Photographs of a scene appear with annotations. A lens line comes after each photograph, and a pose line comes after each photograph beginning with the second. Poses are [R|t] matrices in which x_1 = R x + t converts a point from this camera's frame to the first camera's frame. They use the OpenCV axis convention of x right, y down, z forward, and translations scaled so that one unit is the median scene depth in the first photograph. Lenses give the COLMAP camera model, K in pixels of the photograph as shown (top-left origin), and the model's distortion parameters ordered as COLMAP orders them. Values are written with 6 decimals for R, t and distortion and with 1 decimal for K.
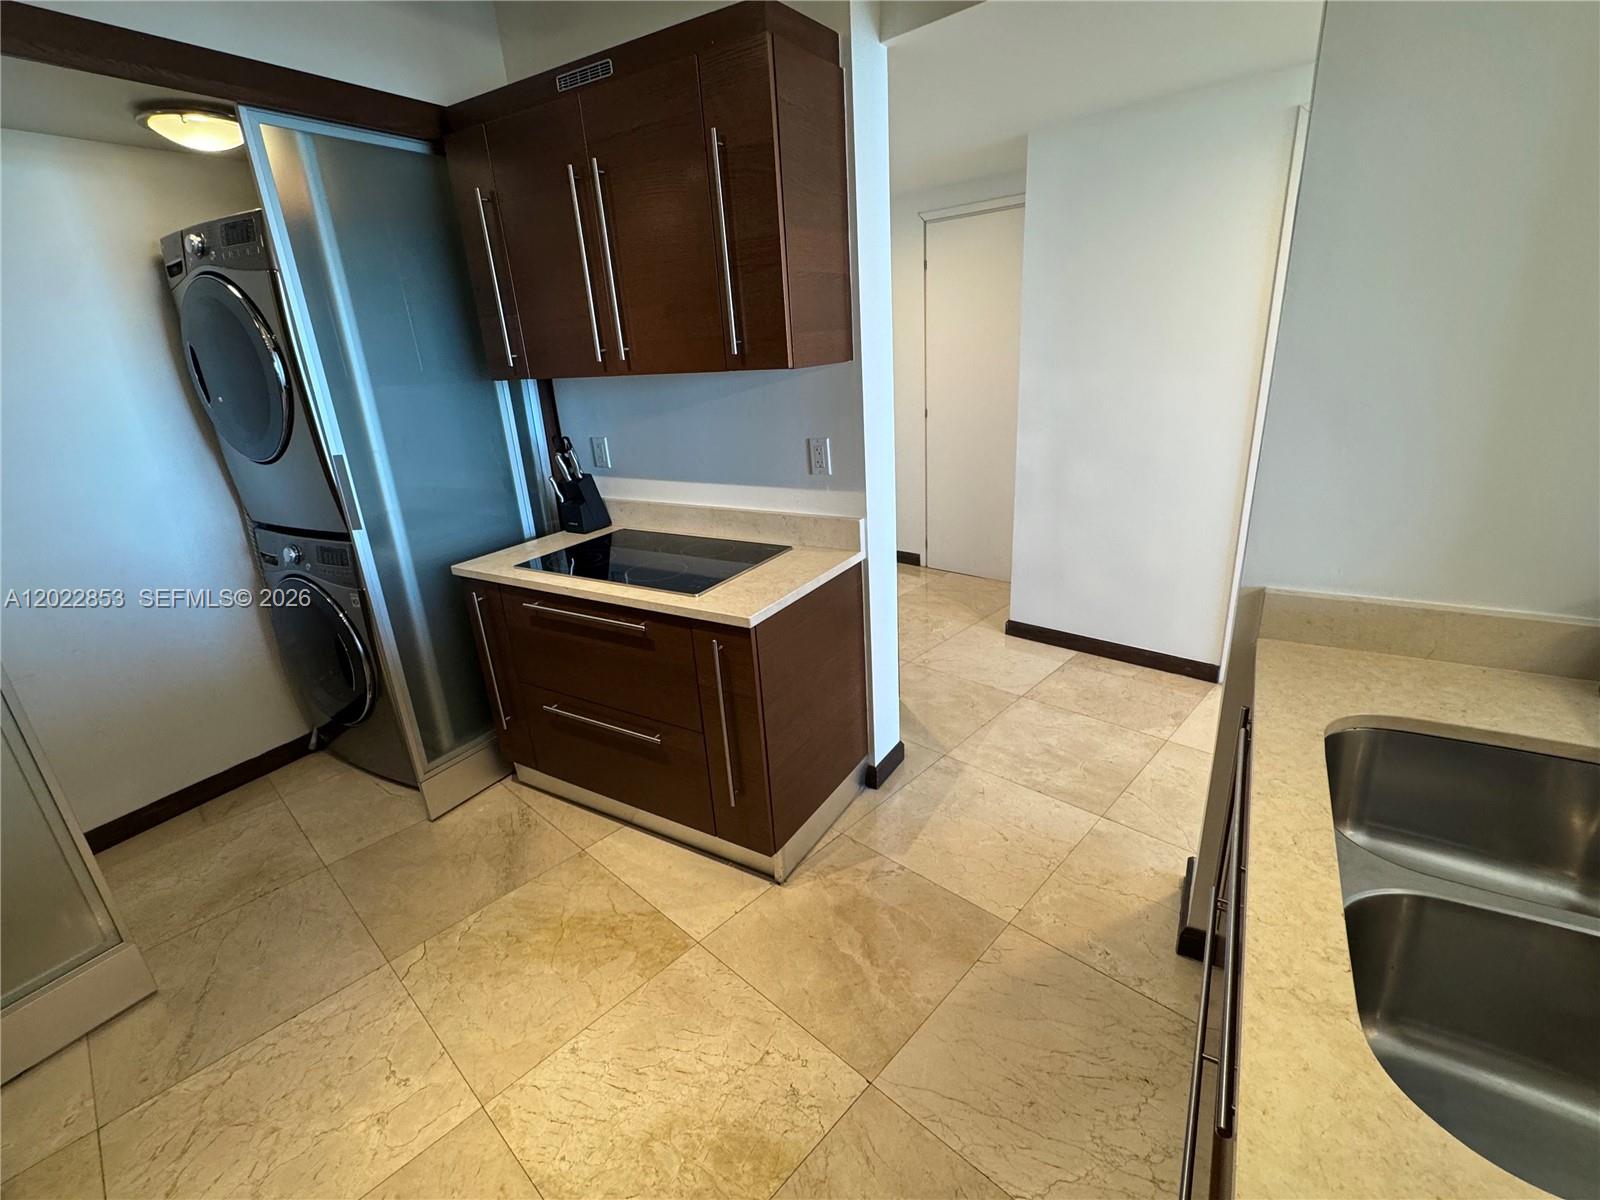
lens RADIAL K [[736.1, 0, 798.3], [0, 736.1, 599.8], [0, 0, 1]] dist [-0.000585, -0.000040]
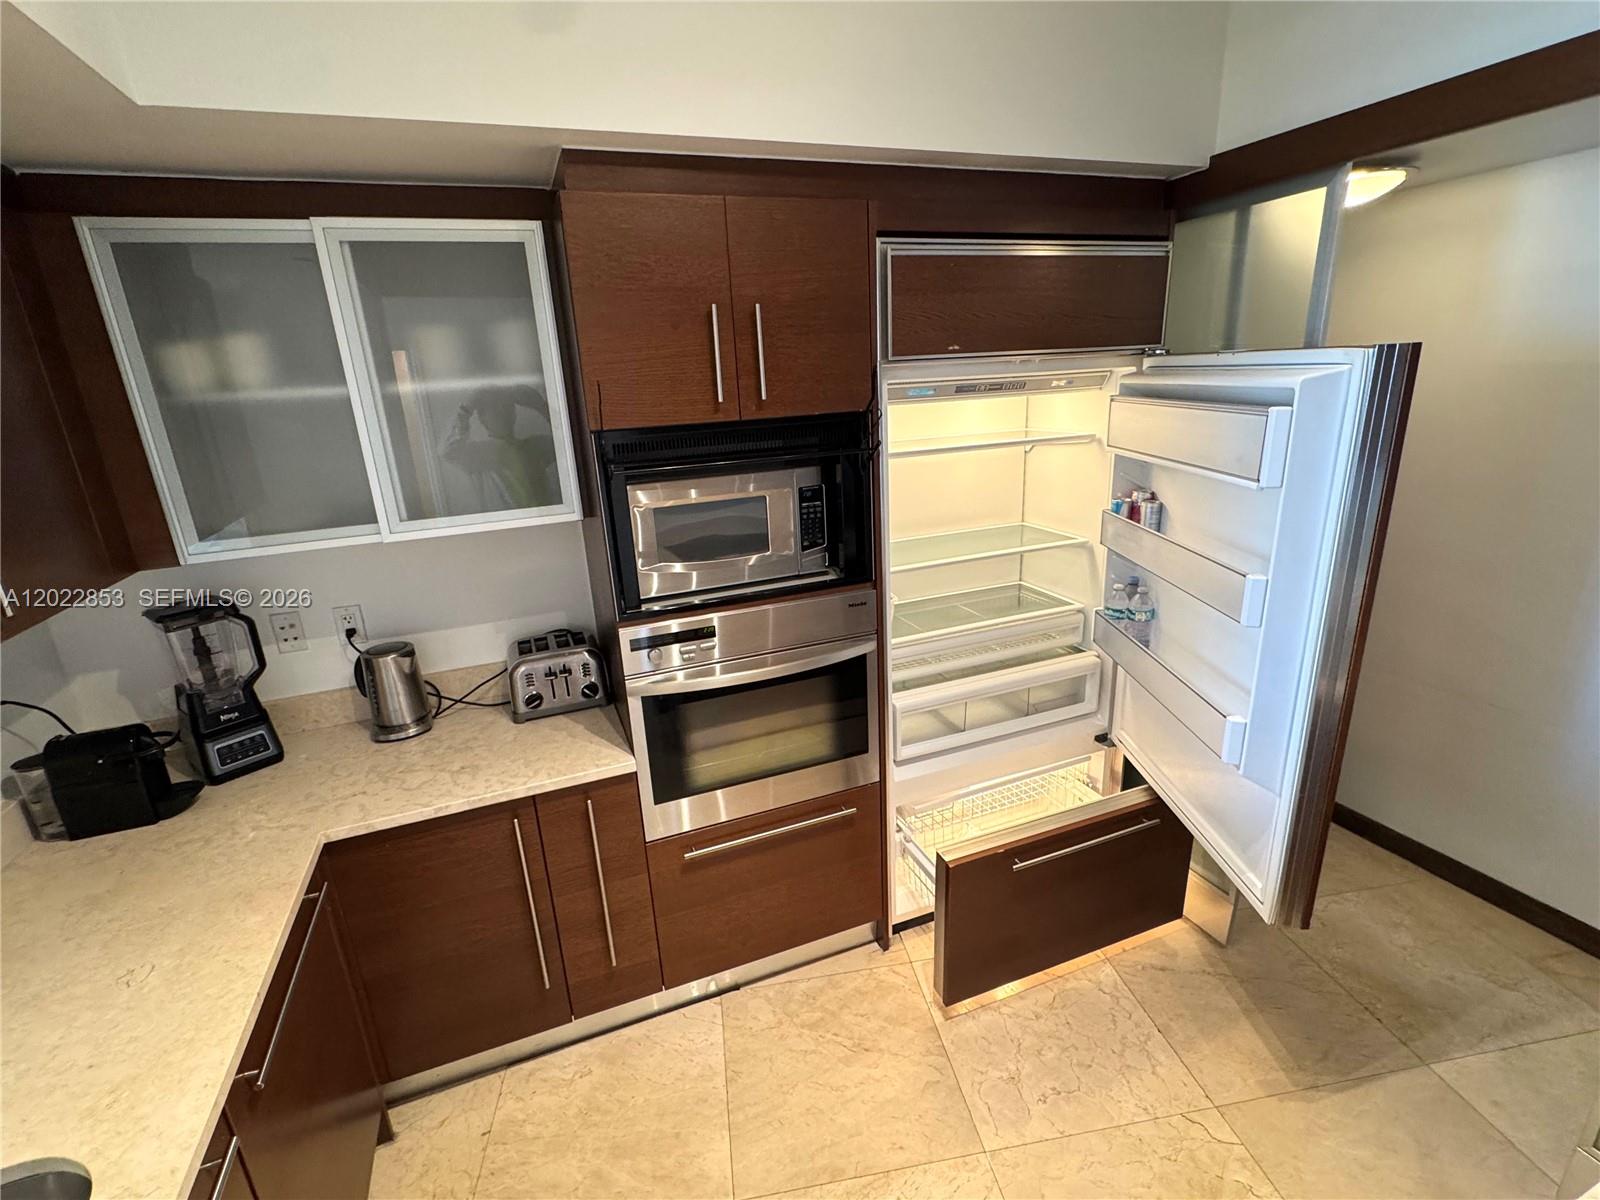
lens RADIAL K [[736.1, 0, 798.6], [0, 736.1, 599.9], [0, 0, 1]] dist [-0.000585, -0.000040]
pose [[-0.602163, 0.327877, -0.727940, 0.265449], [-0.183333, 0.830626, 0.525784, -0.517520], [0.777039, 0.450063, -0.440062, 0.892994]]
